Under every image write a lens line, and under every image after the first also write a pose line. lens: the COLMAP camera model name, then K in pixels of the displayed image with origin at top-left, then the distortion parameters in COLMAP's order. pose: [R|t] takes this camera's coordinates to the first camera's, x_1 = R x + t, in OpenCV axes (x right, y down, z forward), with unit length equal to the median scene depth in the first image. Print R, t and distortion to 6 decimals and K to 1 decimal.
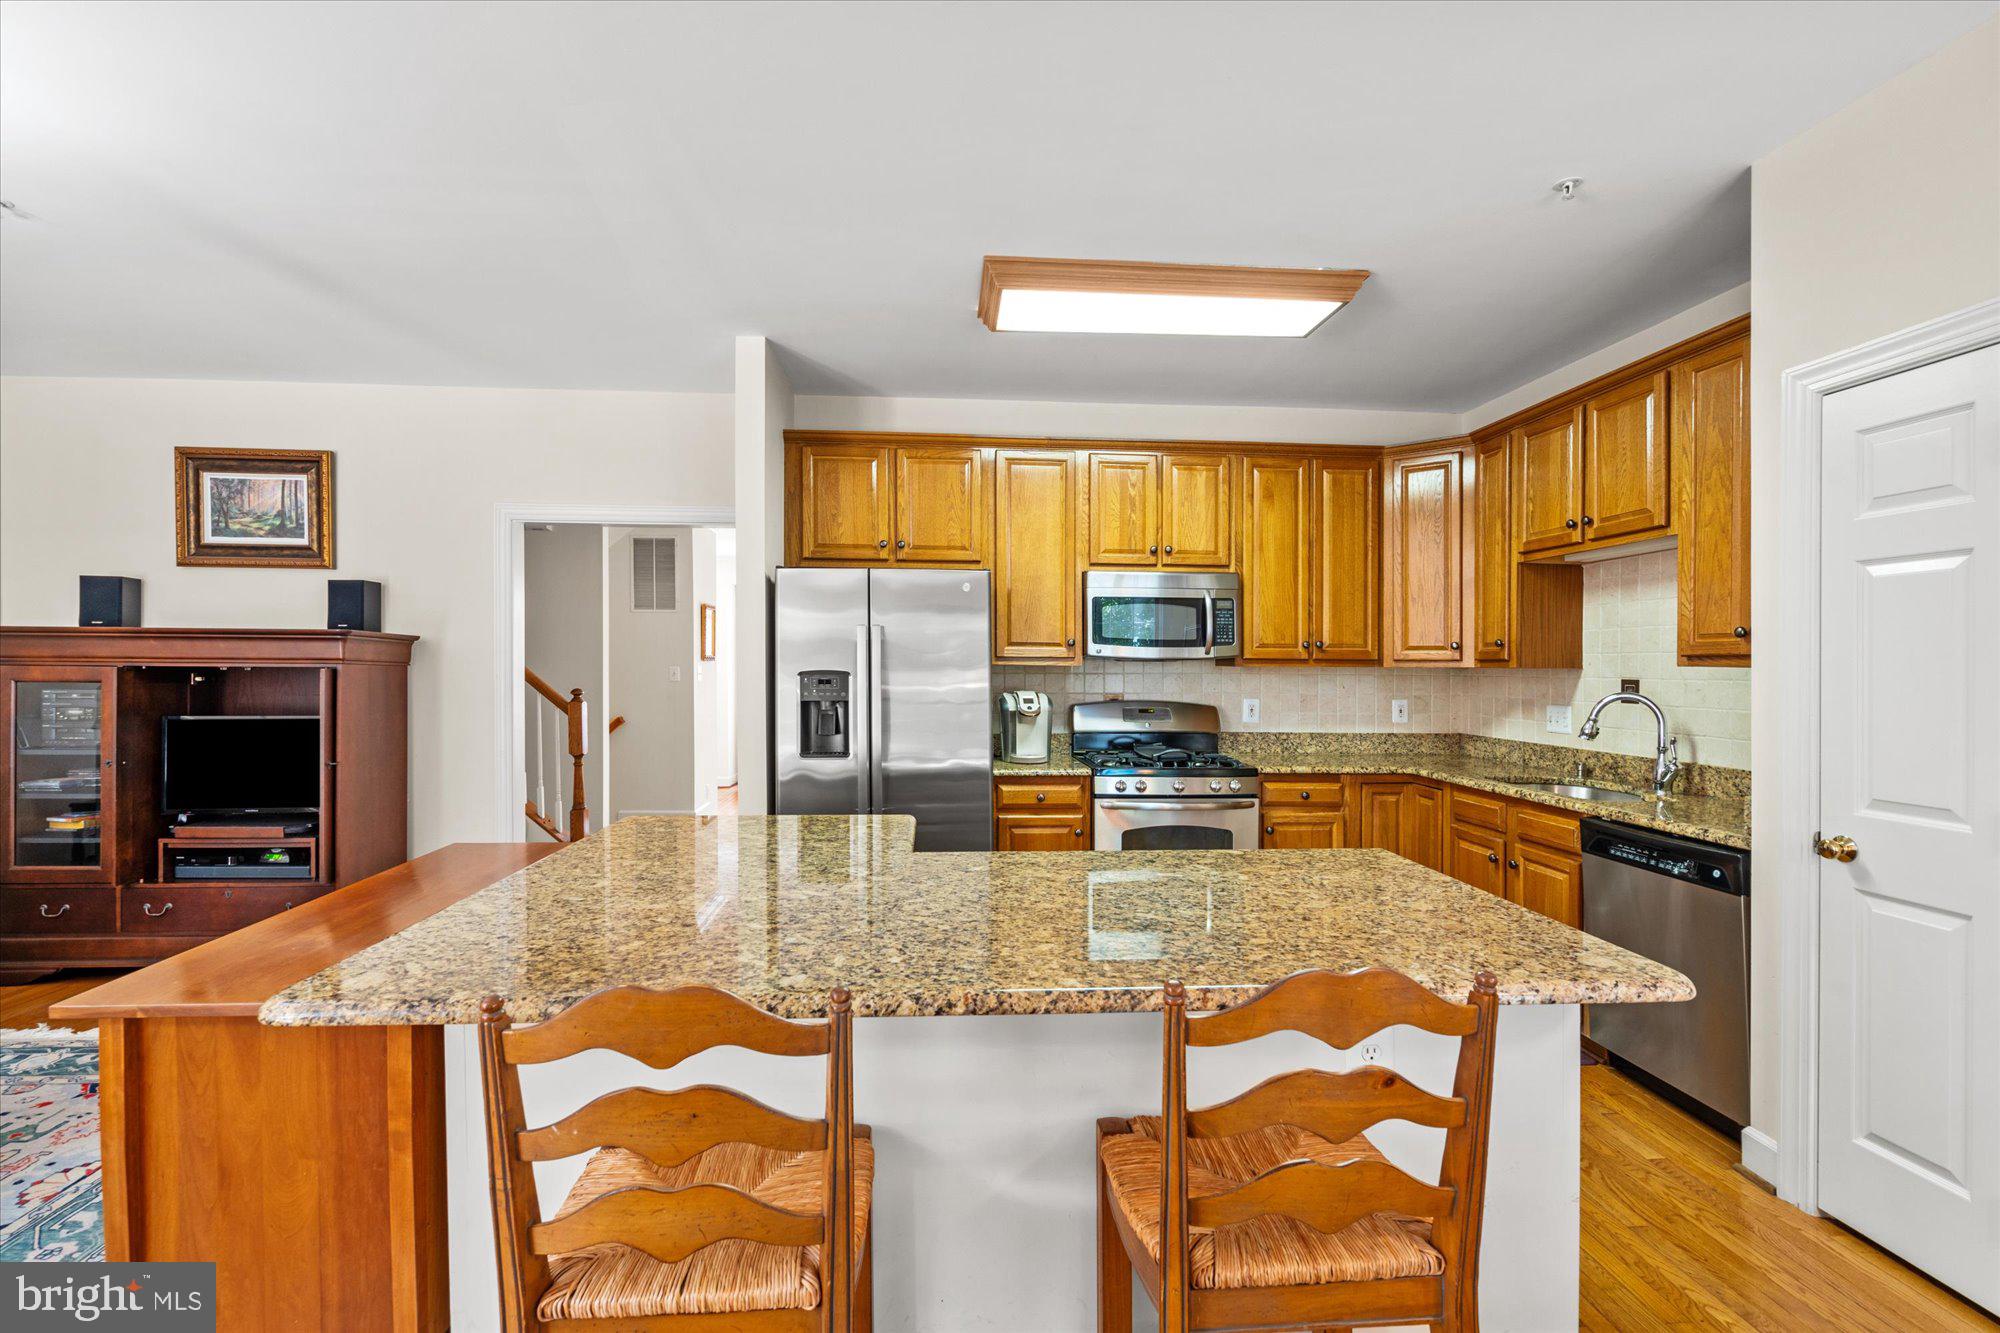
lens RADIAL K [[902.8, 0, 995.3], [0, 902.8, 666.7], [0, 0, 1]] dist [-0.004152, 0.000097]
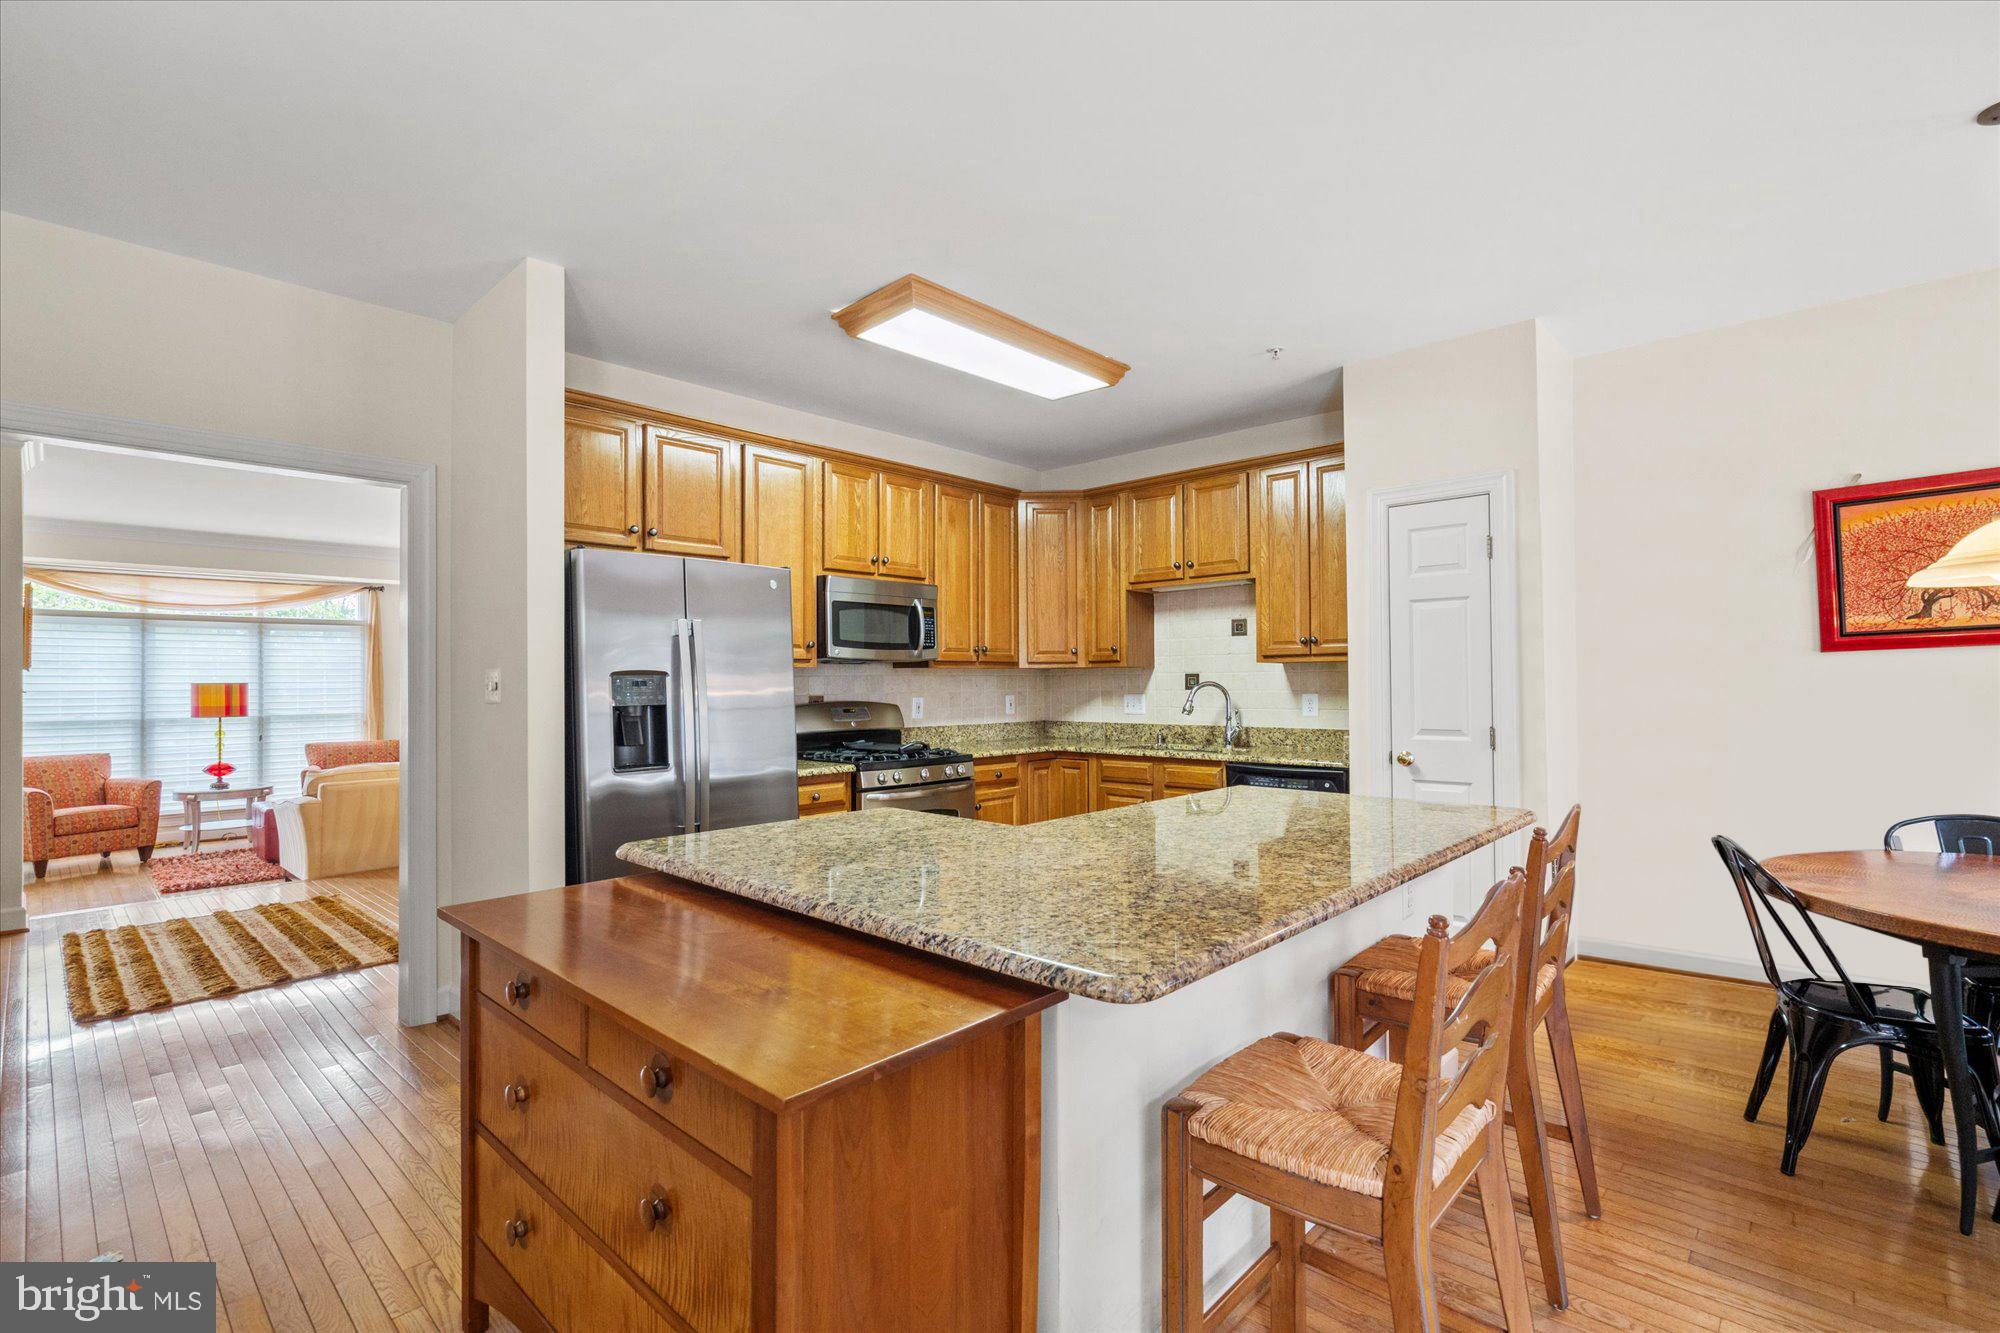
lens RADIAL K [[902.8, 0, 994.7], [0, 902.8, 668.2], [0, 0, 1]] dist [-0.004152, 0.000097]
pose [[0.737002, -0.003408, 0.675882, -0.473015], [0.014717, 0.999831, -0.011006, 0.014819], [-0.675730, 0.018058, 0.736928, 0.117425]]
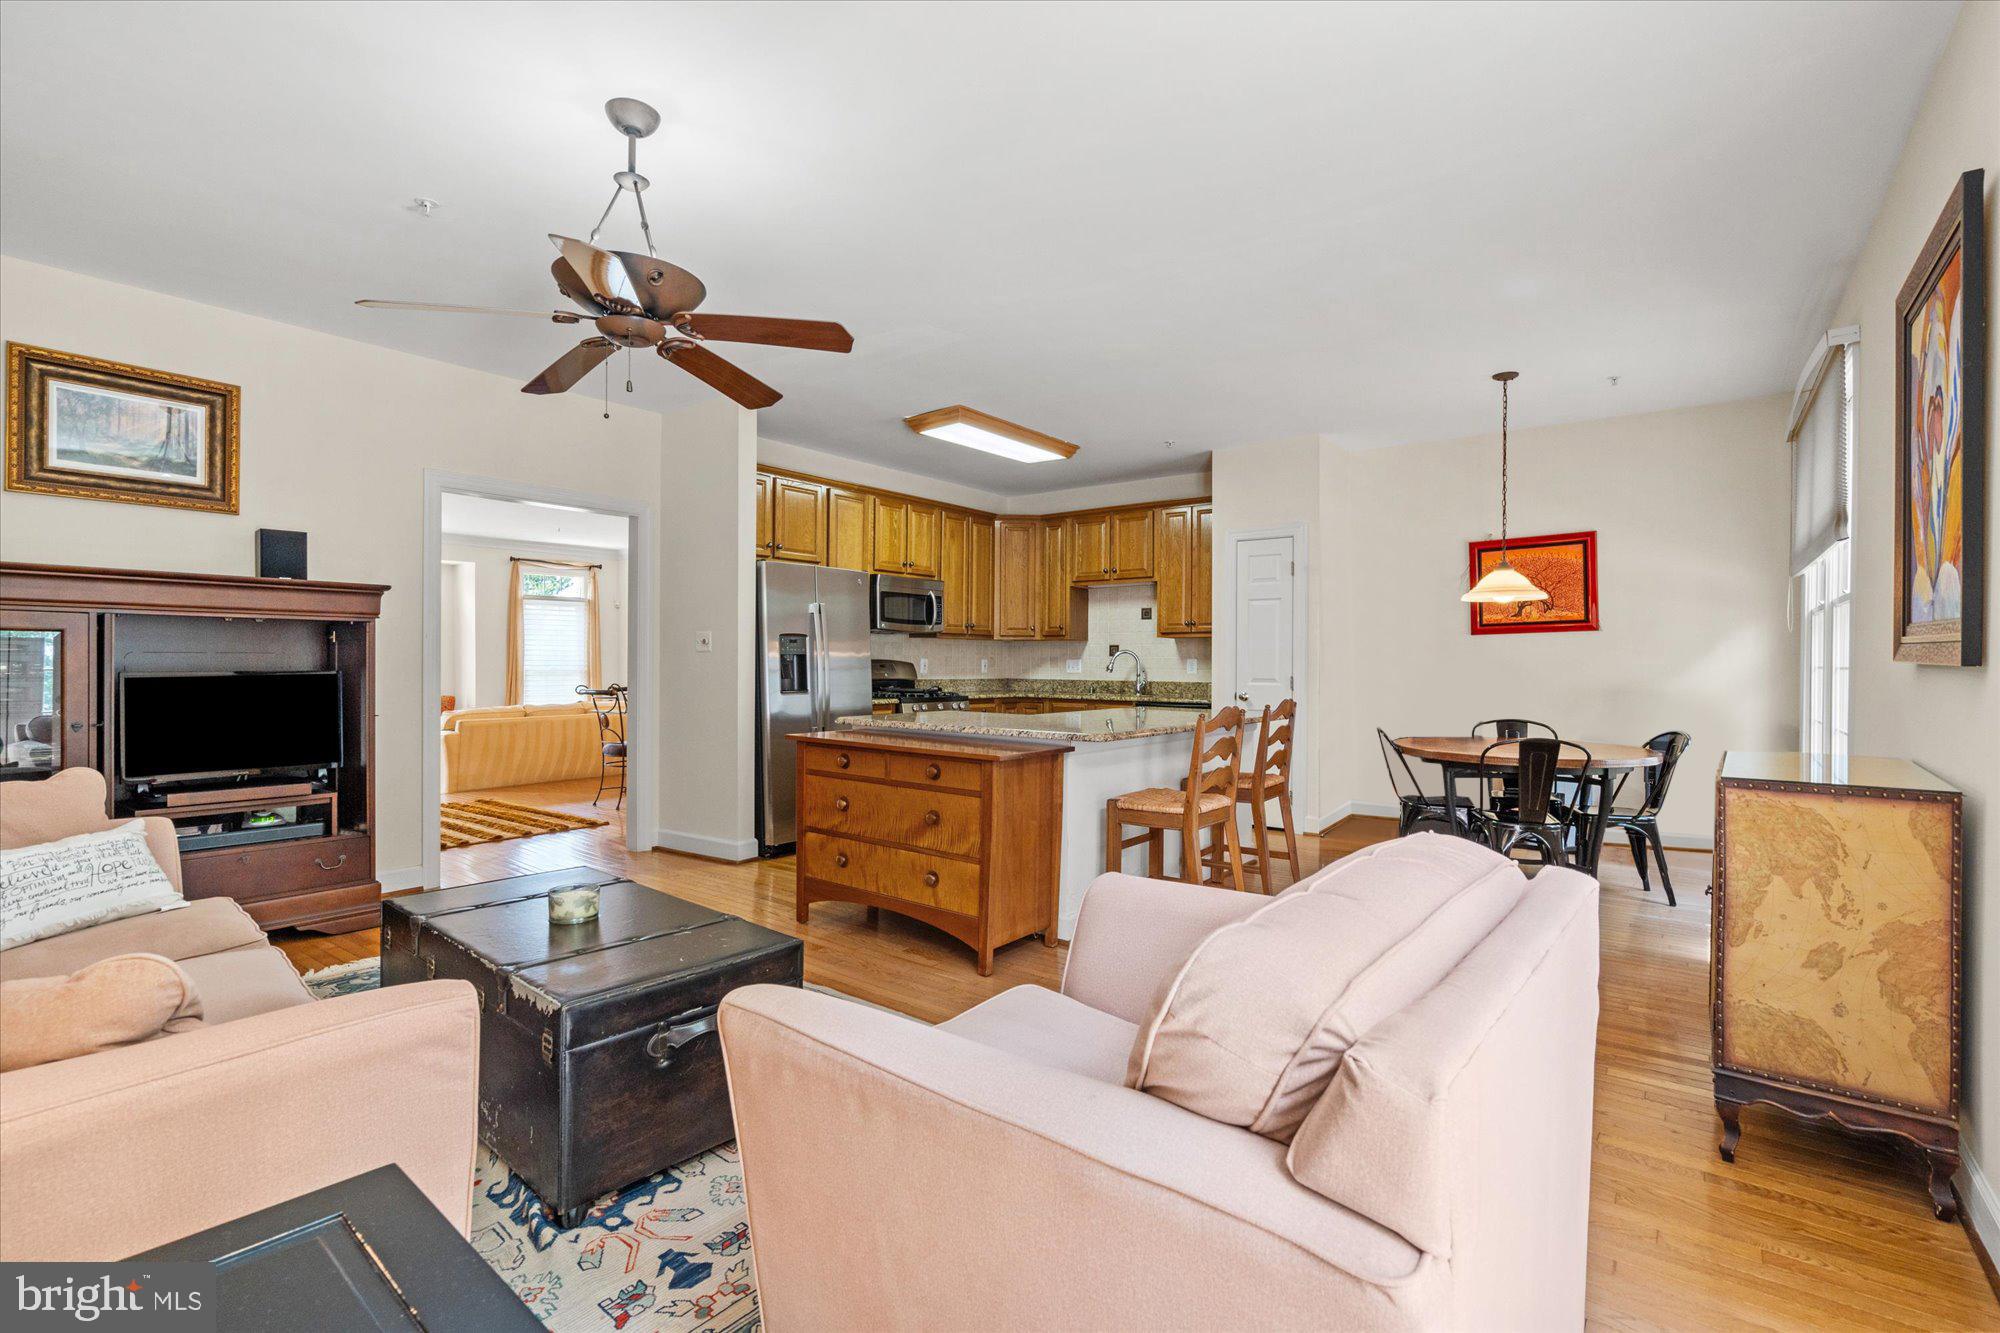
lens RADIAL K [[902.8, 0, 1001.4], [0, 902.8, 663.4], [0, 0, 1]] dist [-0.004152, 0.000097]
pose [[0.666878, -0.005169, 0.745149, -0.948922], [0.001242, 0.999982, 0.005825, 0.040084], [-0.745165, -0.002960, 0.666873, -0.200019]]
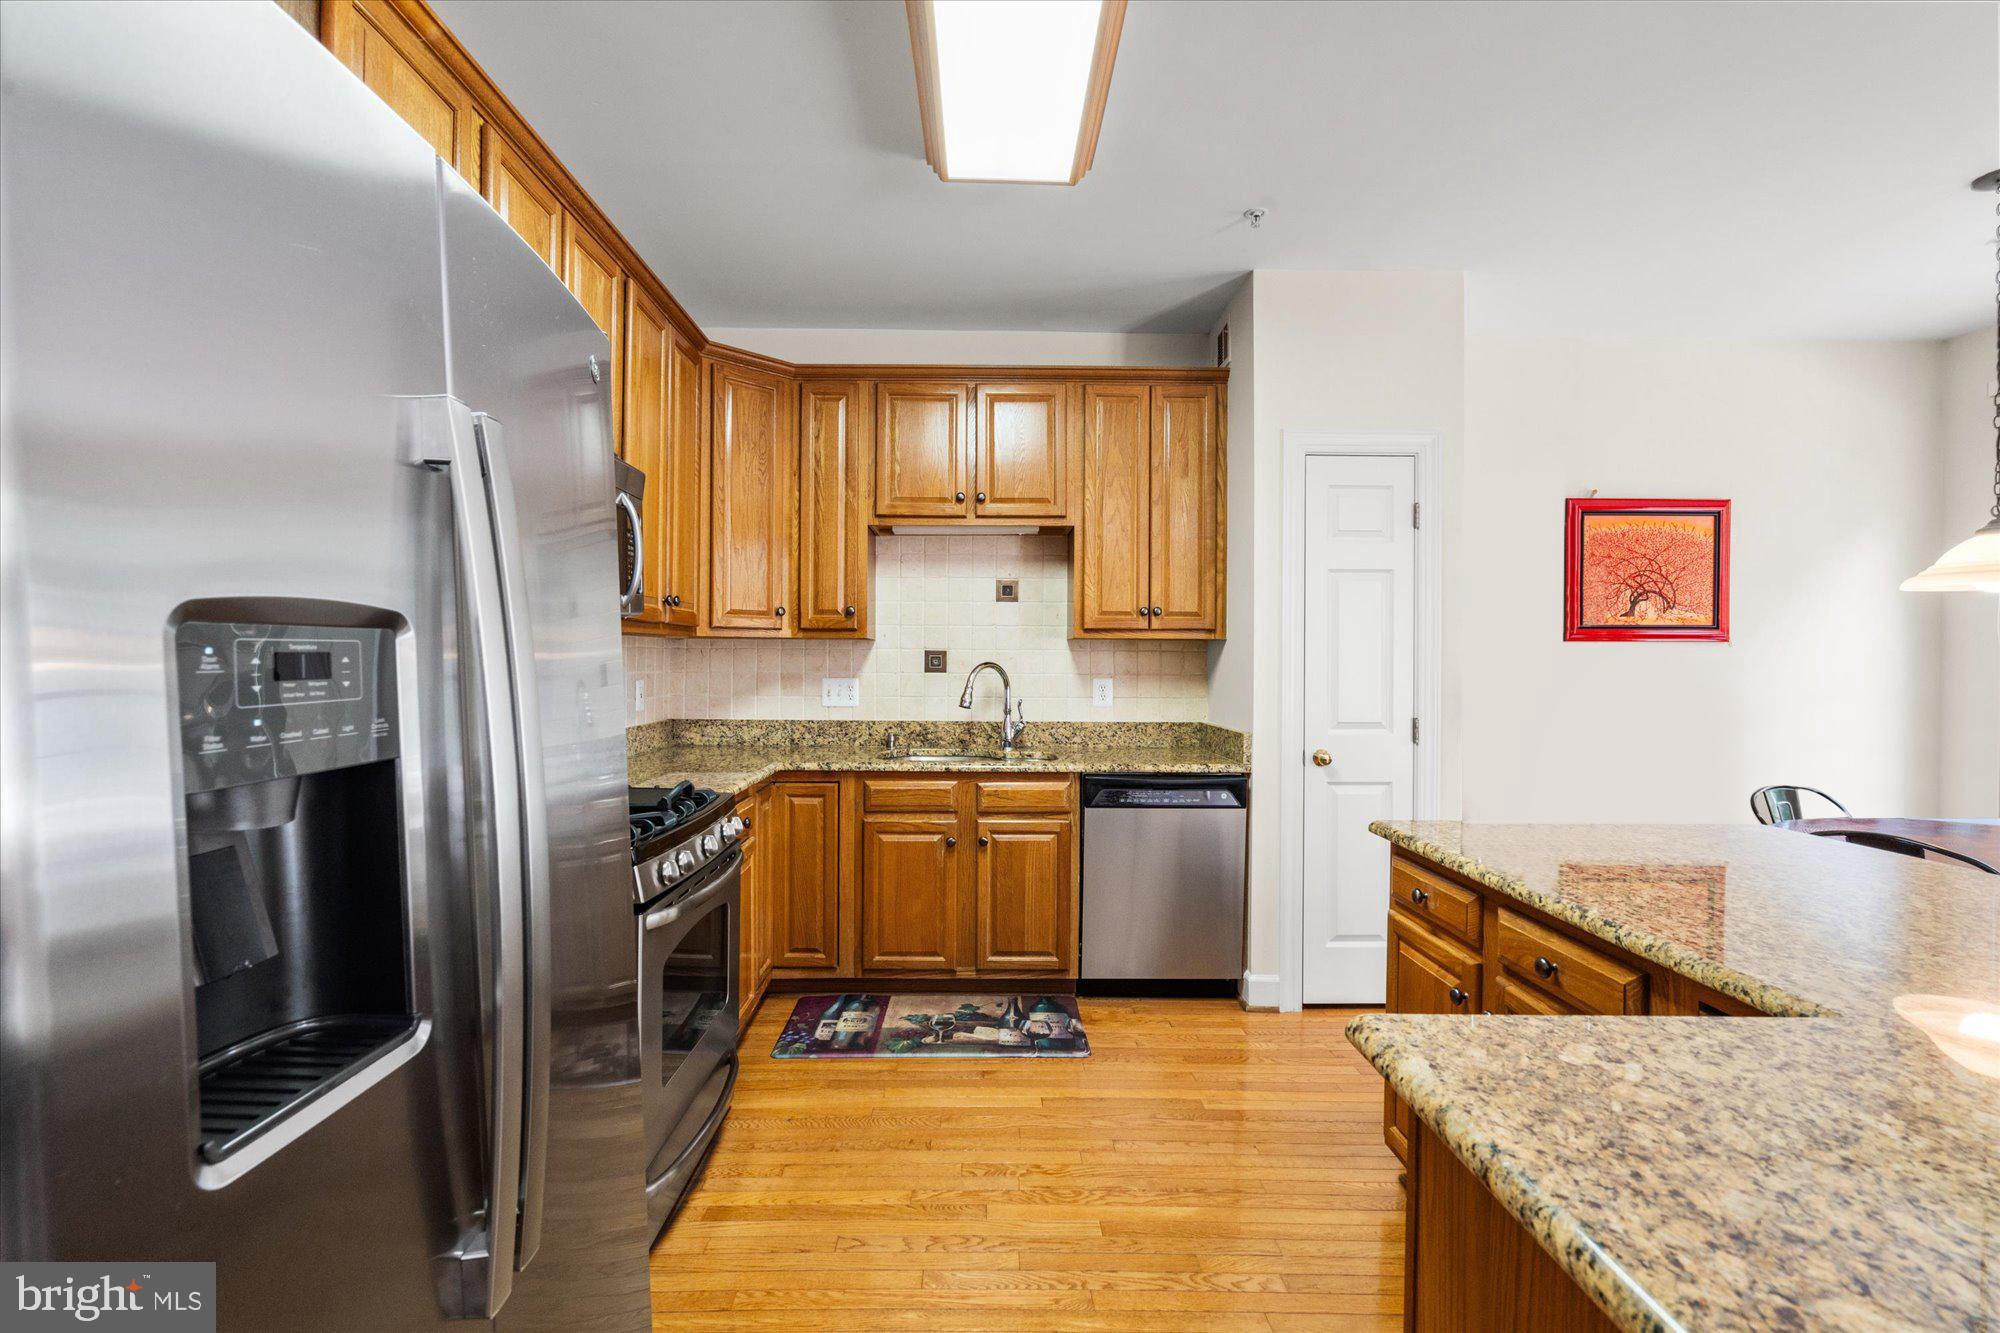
lens RADIAL K [[902.8, 0, 993.3], [0, 902.8, 664.0], [0, 0, 1]] dist [-0.004152, 0.000097]
pose [[0.066078, -0.015679, 0.997691, -0.321907], [-0.004366, 0.999862, 0.016002, 0.011718], [-0.997805, -0.005413, 0.066000, 0.770560]]
